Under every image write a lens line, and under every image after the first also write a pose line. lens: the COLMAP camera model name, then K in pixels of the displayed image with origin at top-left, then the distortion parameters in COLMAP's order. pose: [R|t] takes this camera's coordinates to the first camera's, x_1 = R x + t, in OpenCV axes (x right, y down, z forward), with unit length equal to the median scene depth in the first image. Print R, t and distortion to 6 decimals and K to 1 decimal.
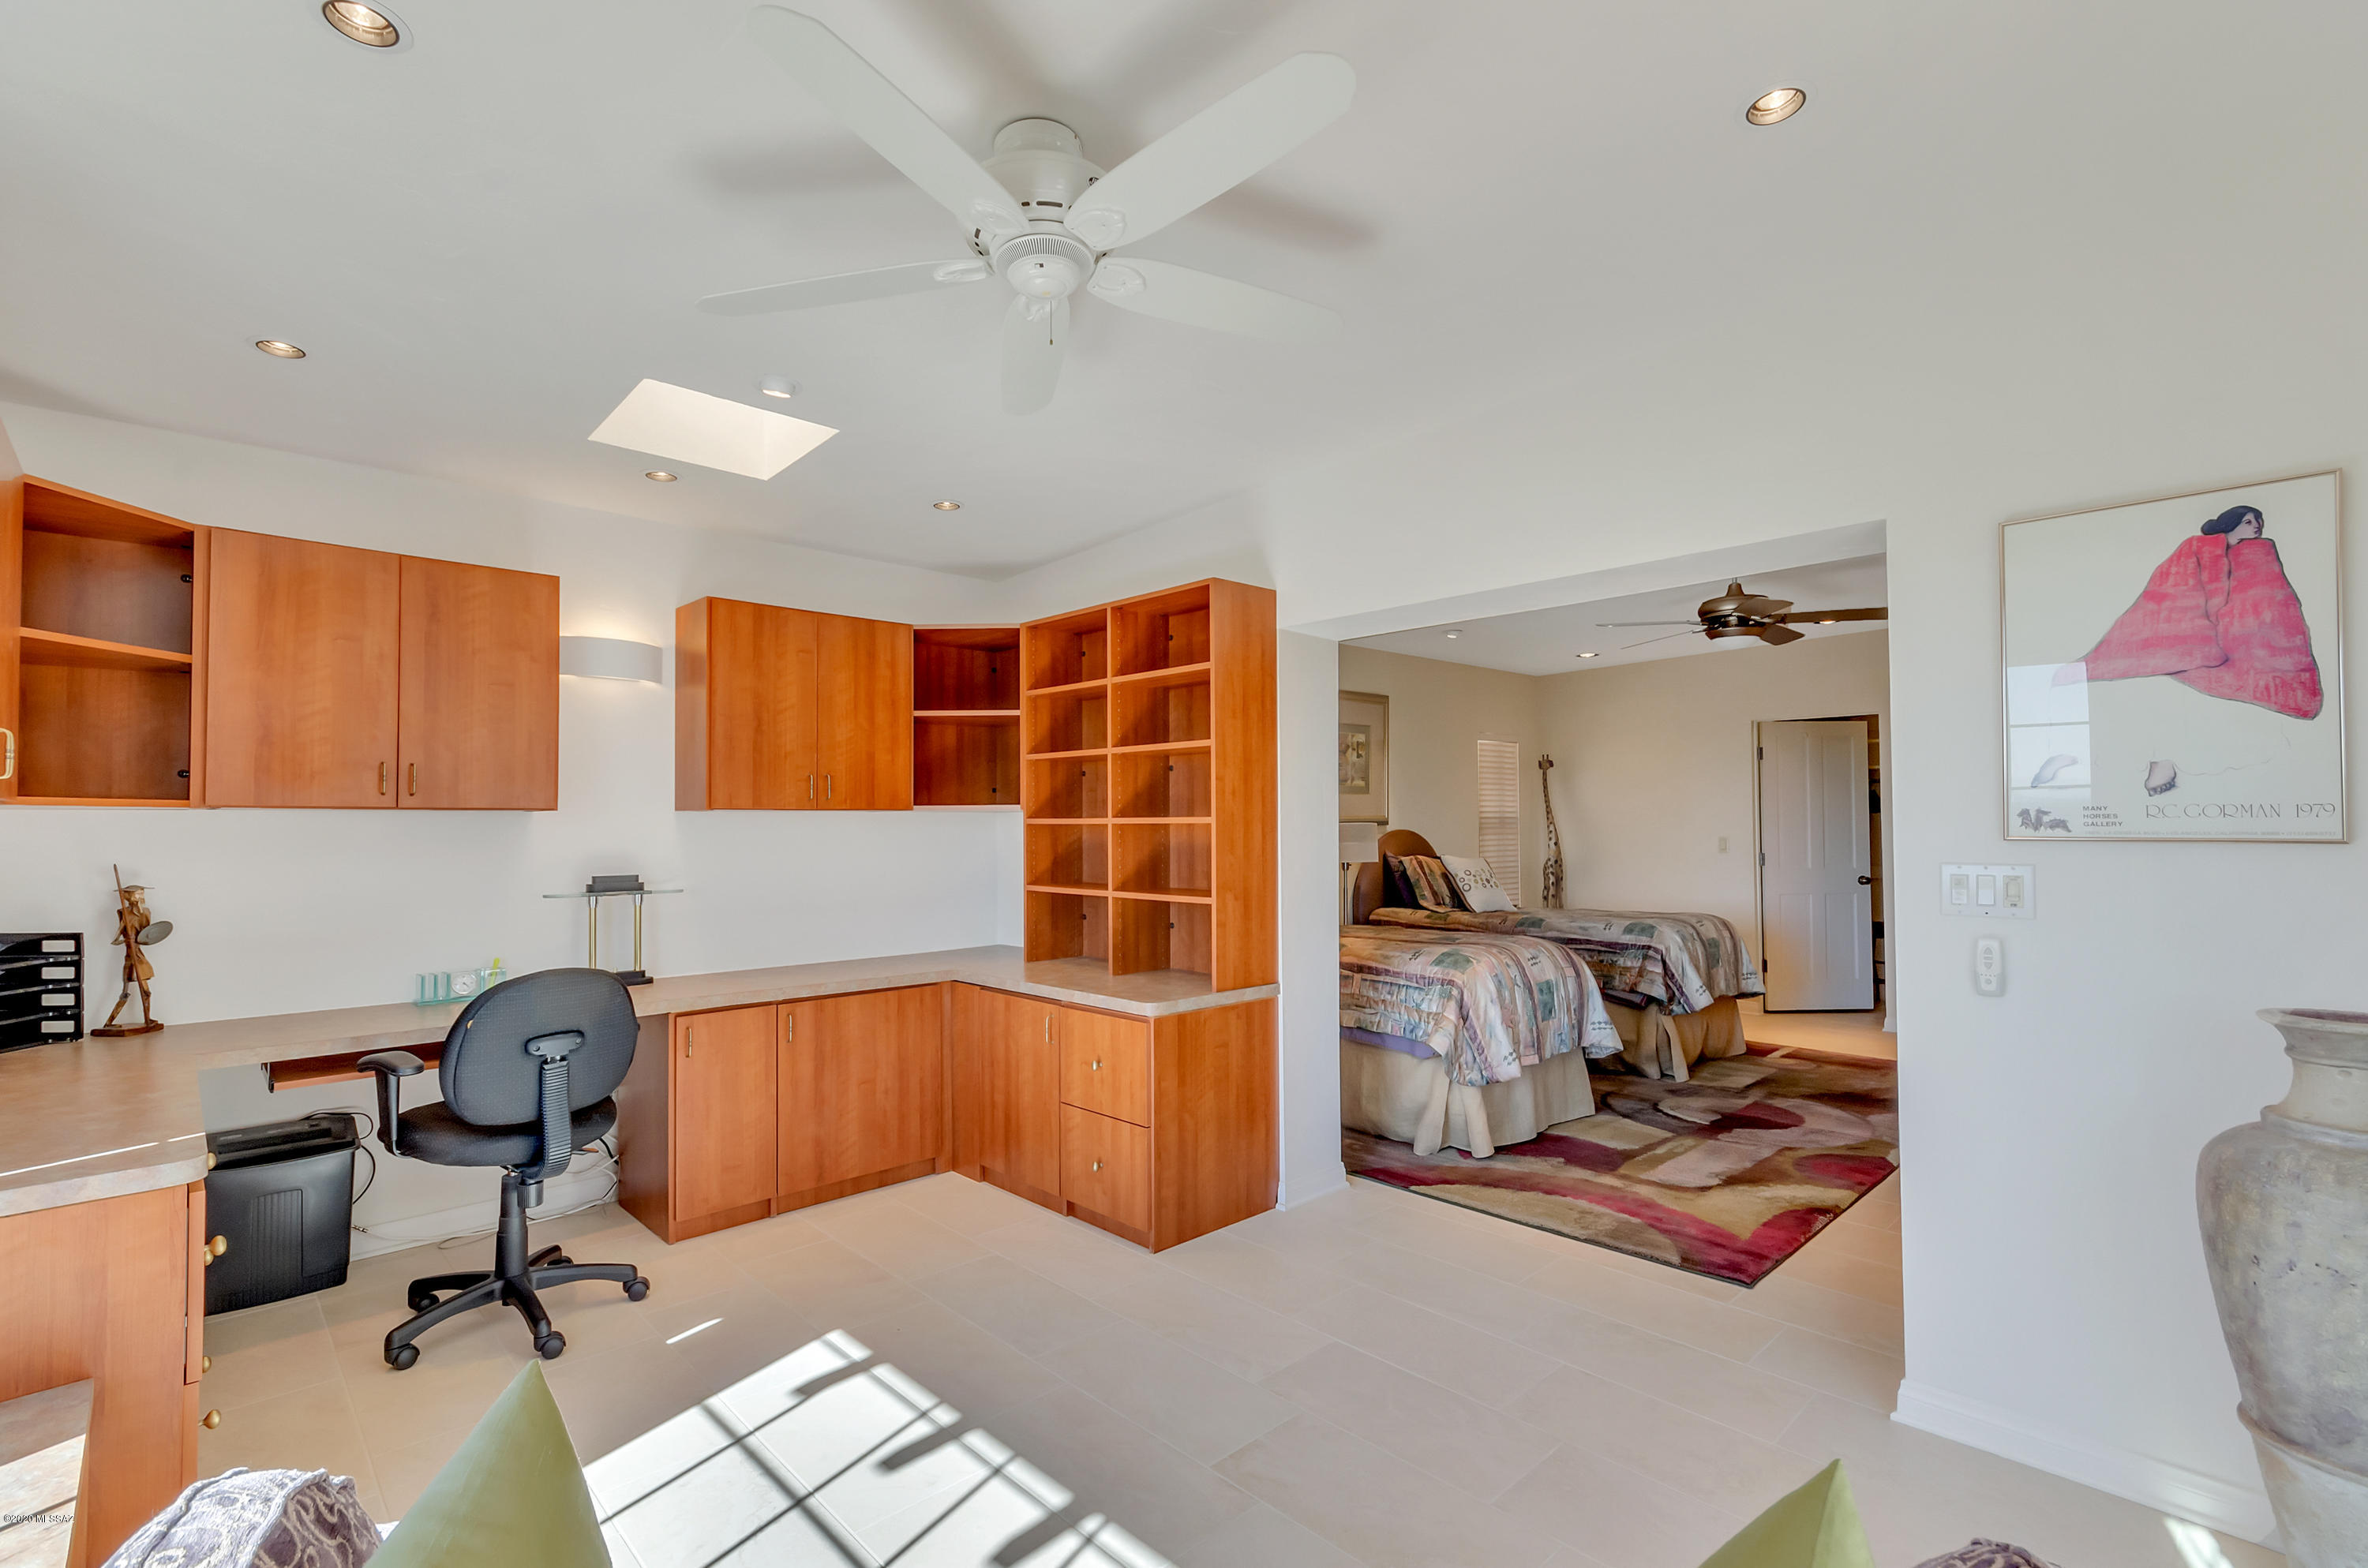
lens RADIAL K [[1052.1, 0, 1180.7], [0, 1052.1, 799.9], [0, 0, 1]] dist [-0.005174, 0.000744]
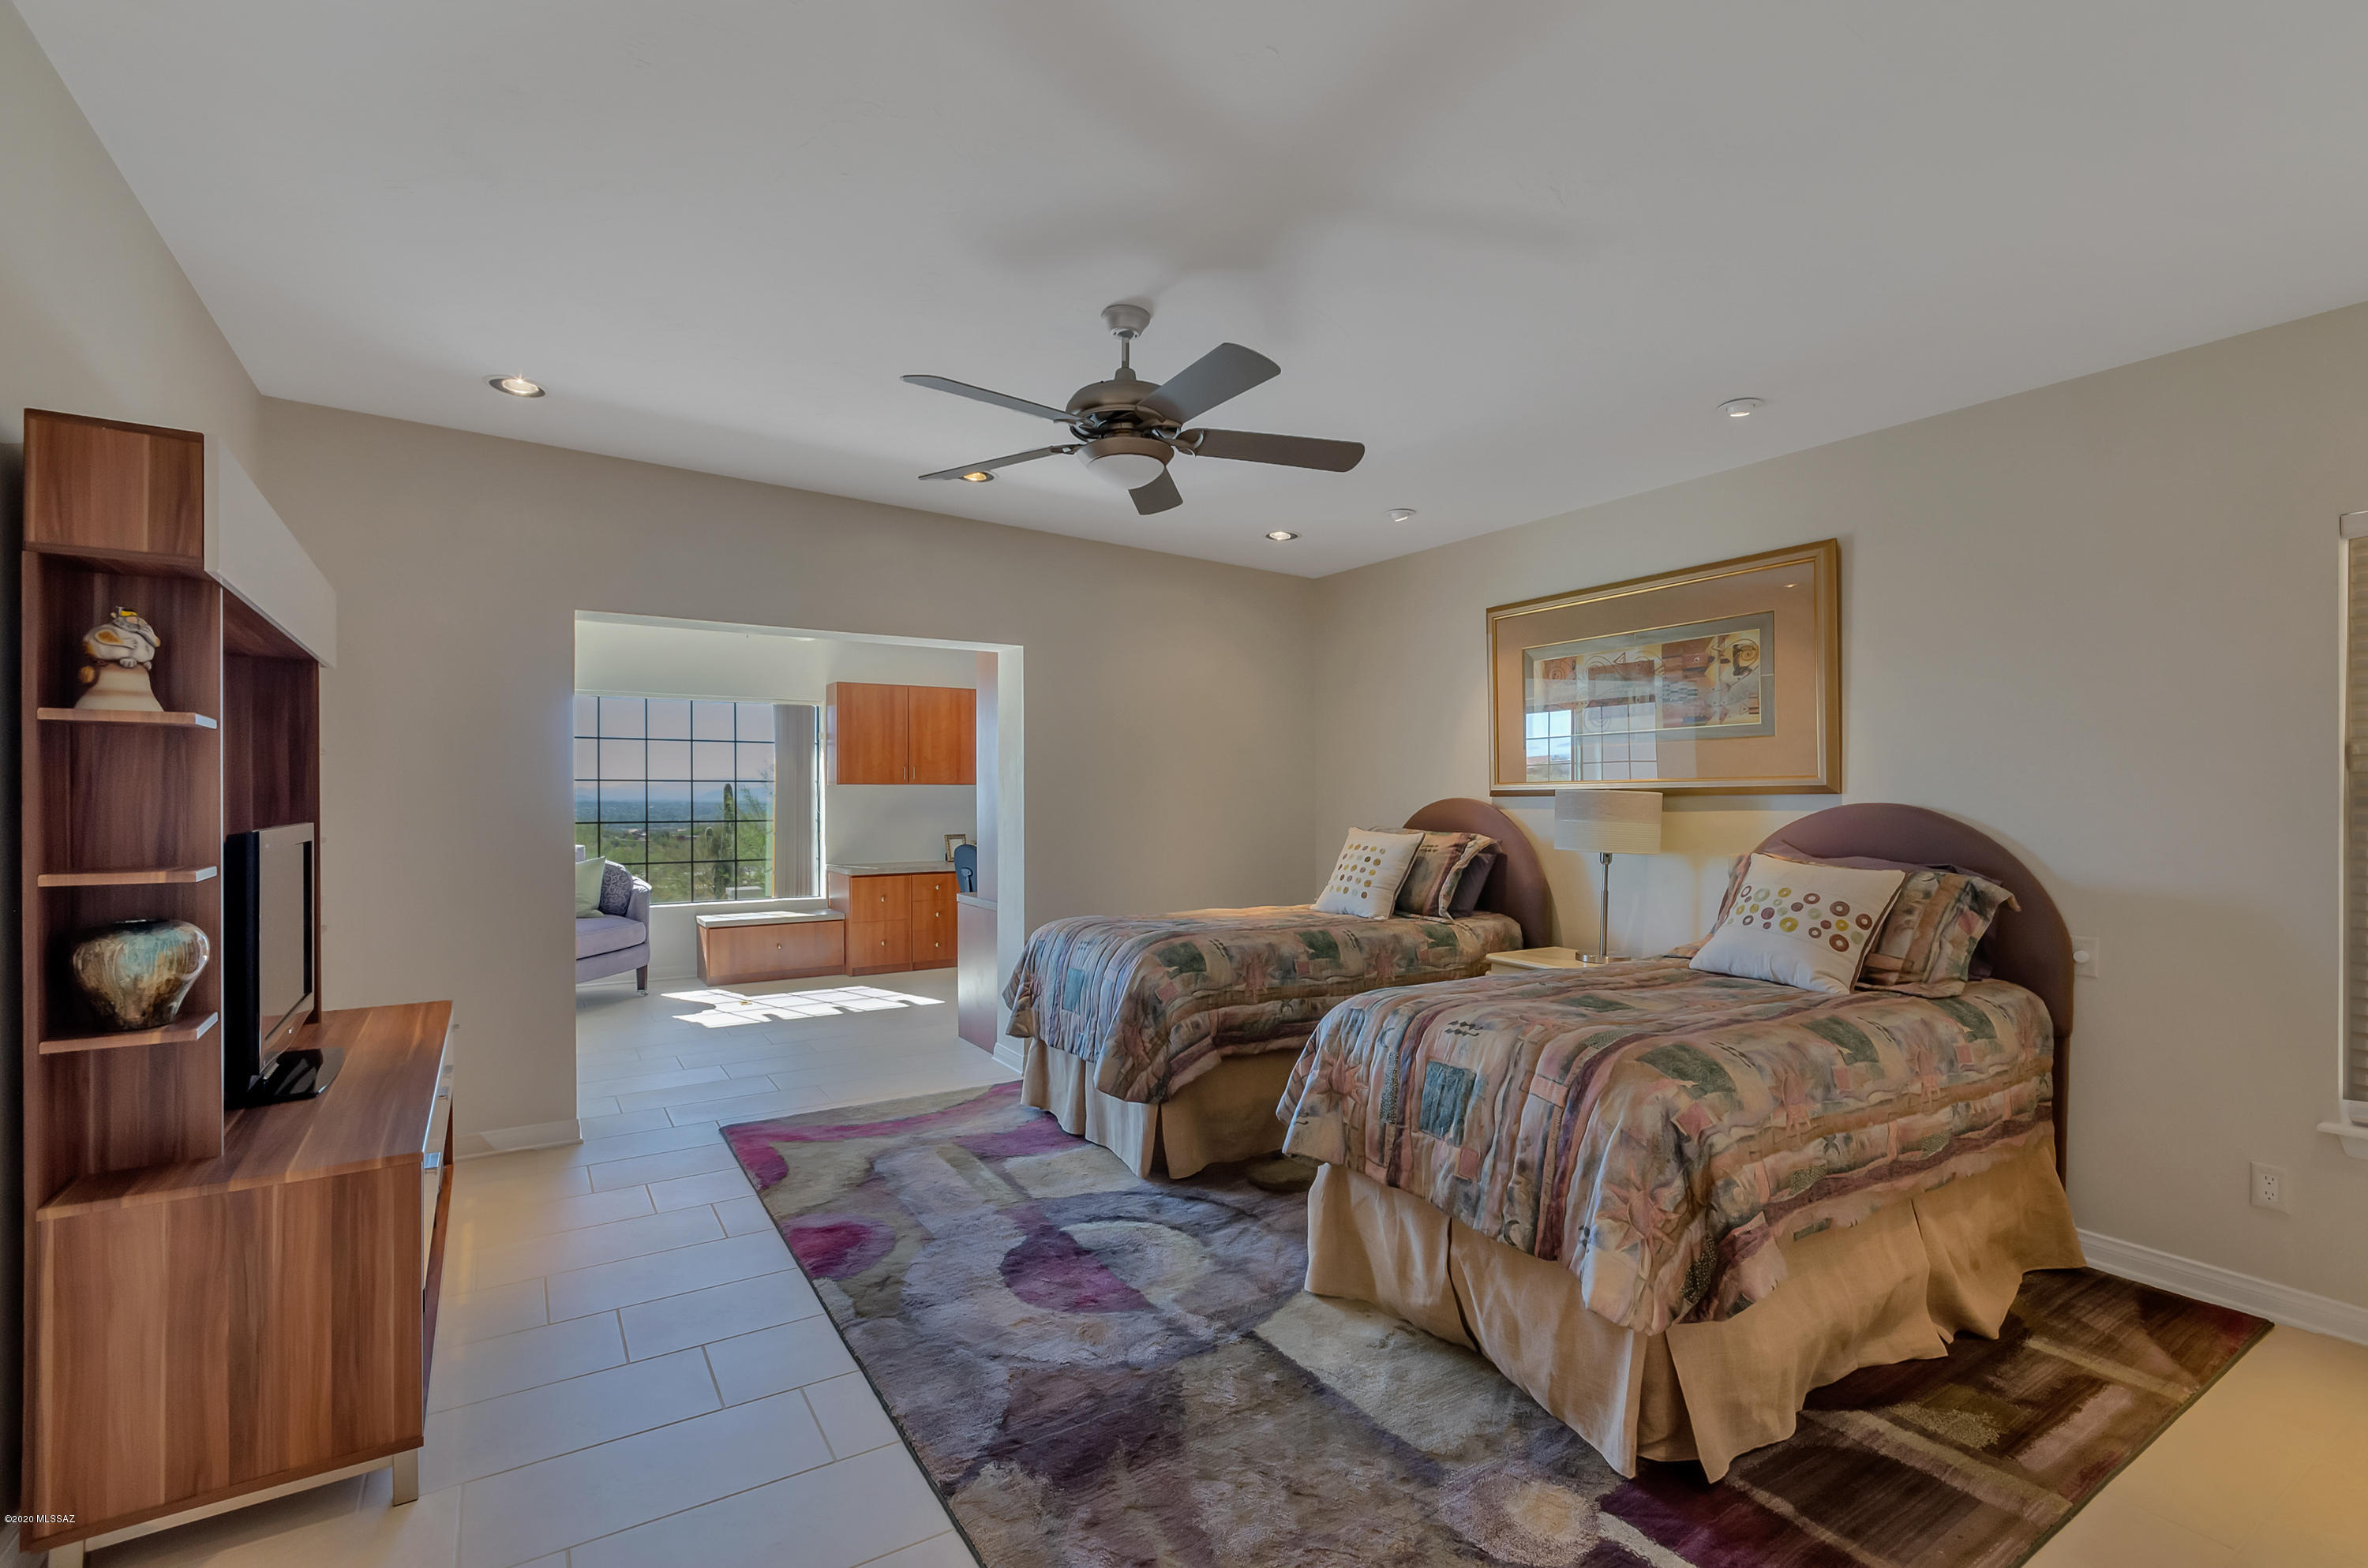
lens RADIAL K [[1052.1, 0, 1184.1], [0, 1052.1, 793.0], [0, 0, 1]] dist [-0.005174, 0.000744]
pose [[-0.186588, -0.001573, -0.982437, 1.162686], [0.028093, 0.999581, -0.006936, 0.028049], [0.982036, -0.028894, -0.186466, 1.212331]]
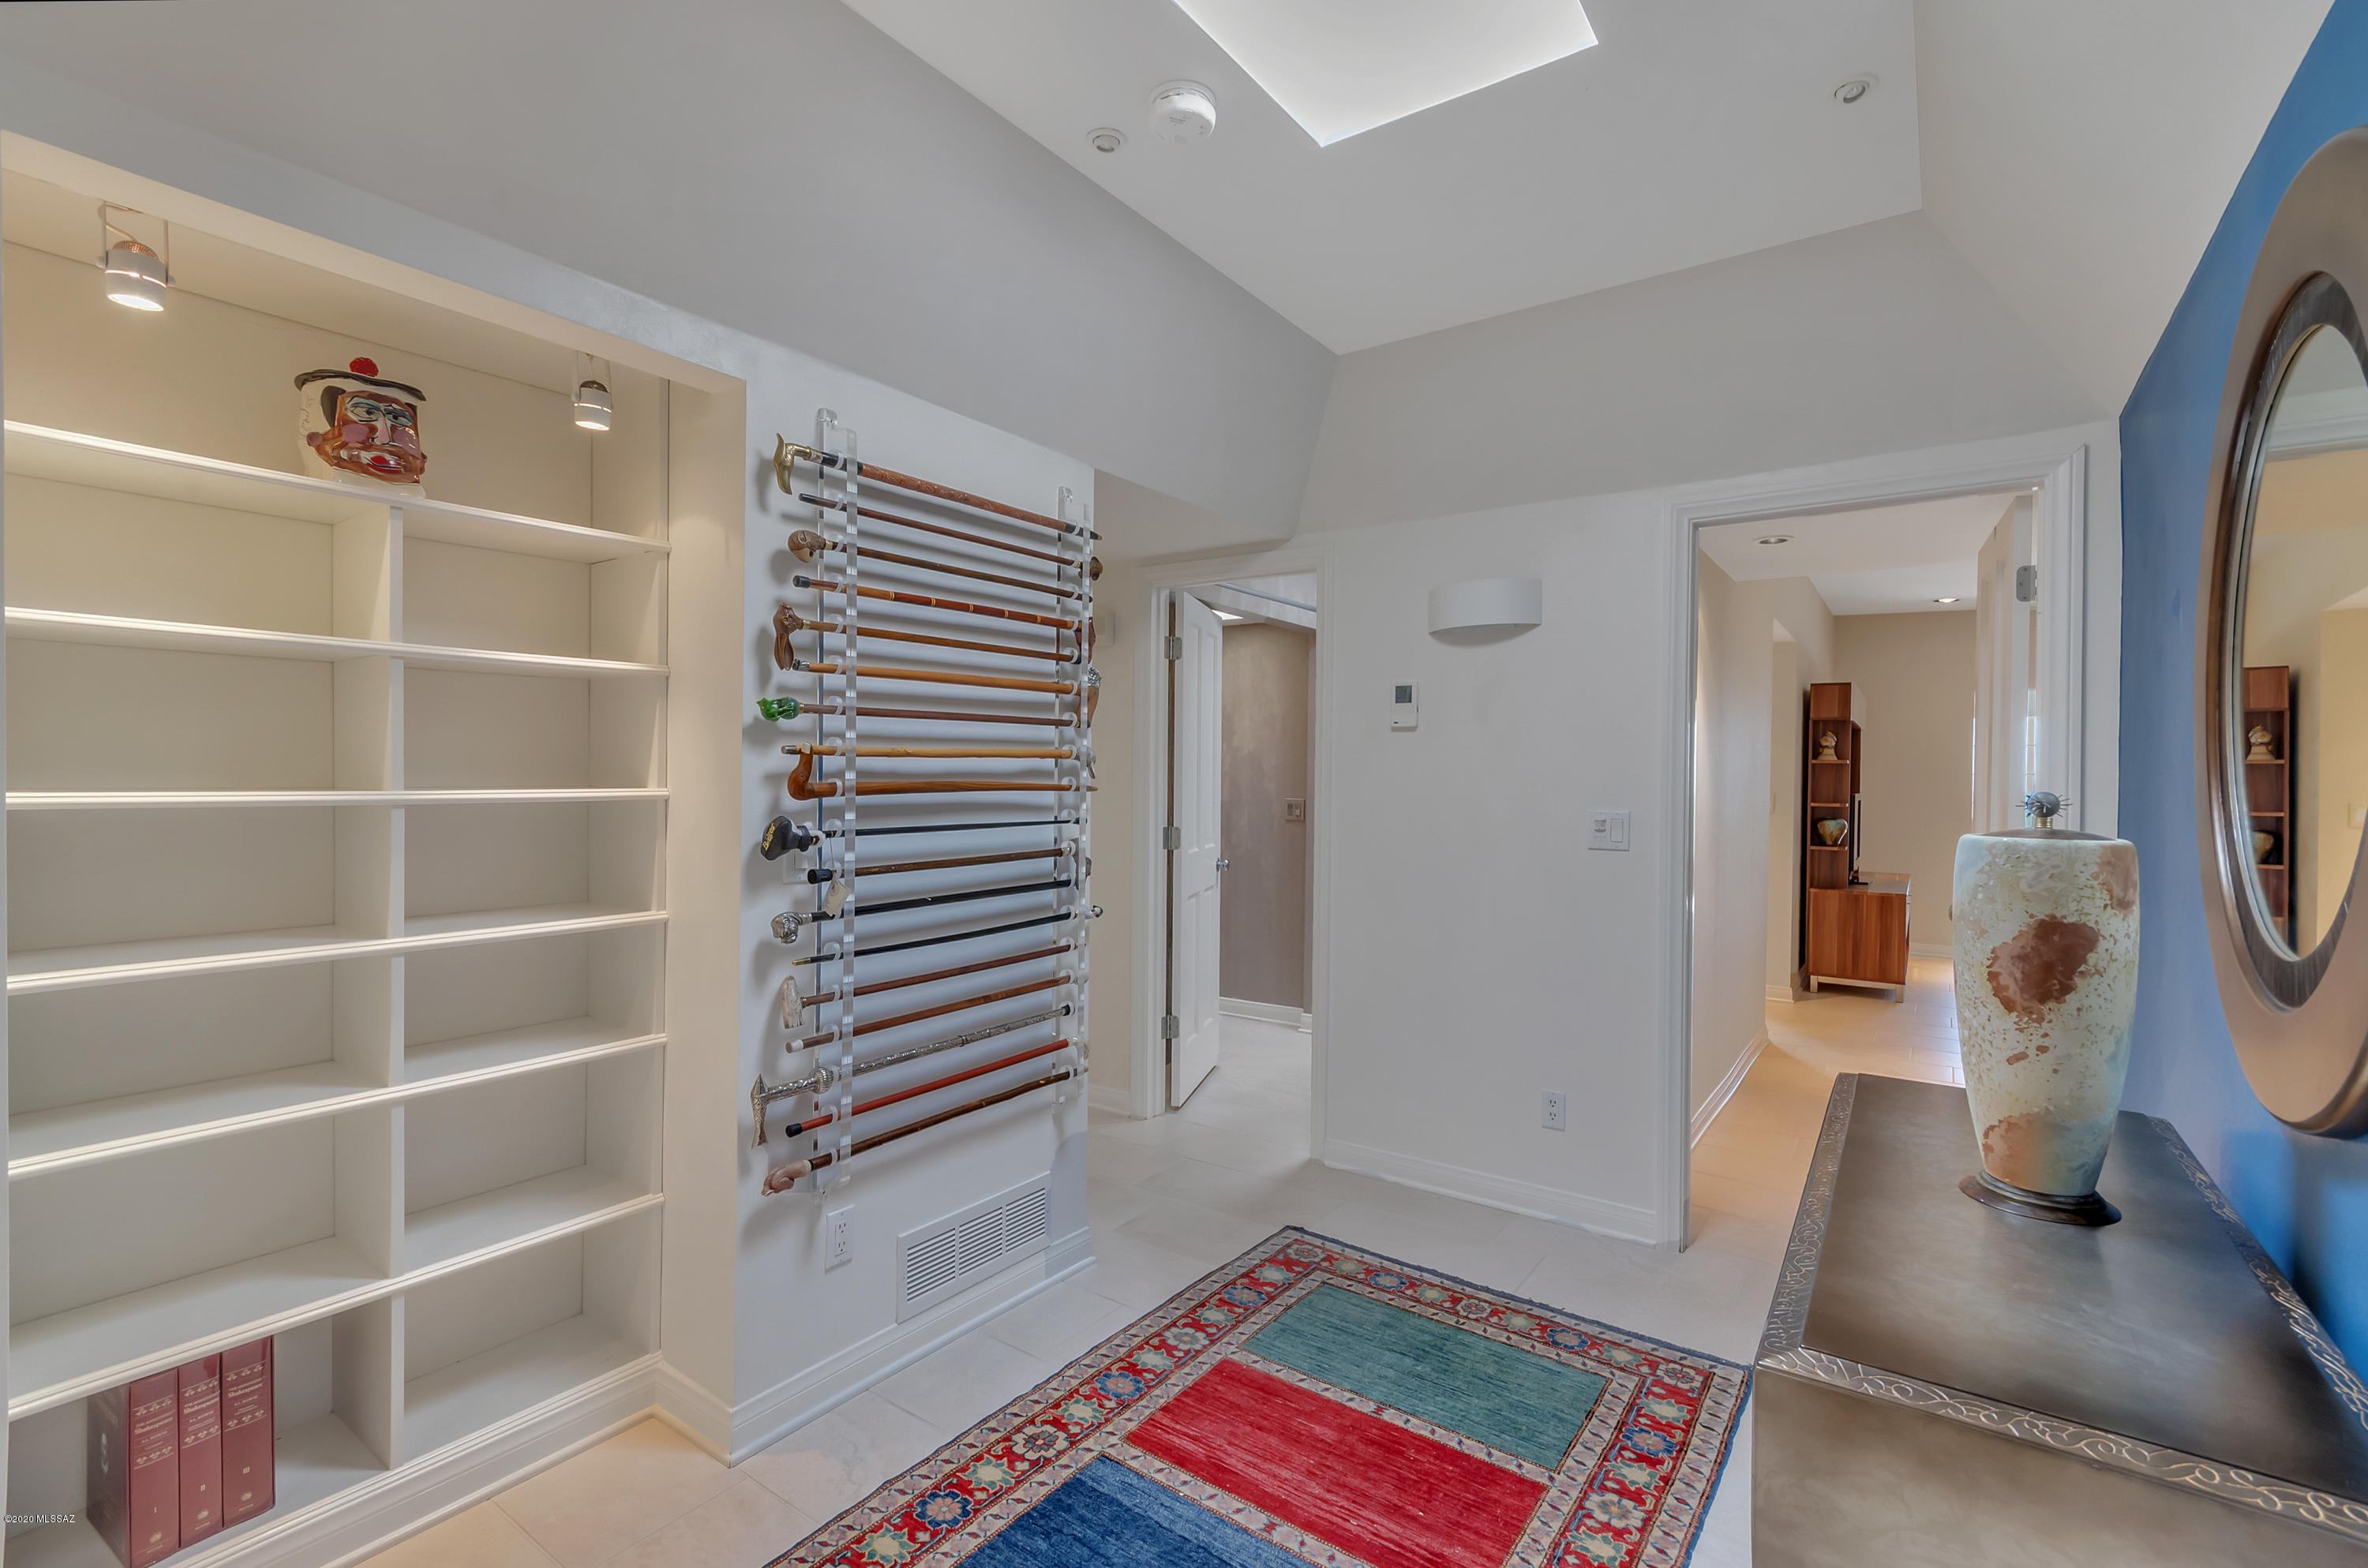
lens RADIAL K [[1052.1, 0, 1189.9], [0, 1052.1, 779.6], [0, 0, 1]] dist [-0.005174, 0.000744]
pose [[-0.984347, -0.006682, -0.176114, 2.410020], [-0.004380, 0.999900, -0.013458, 0.037416], [0.176186, -0.012476, -0.984278, 2.456474]]
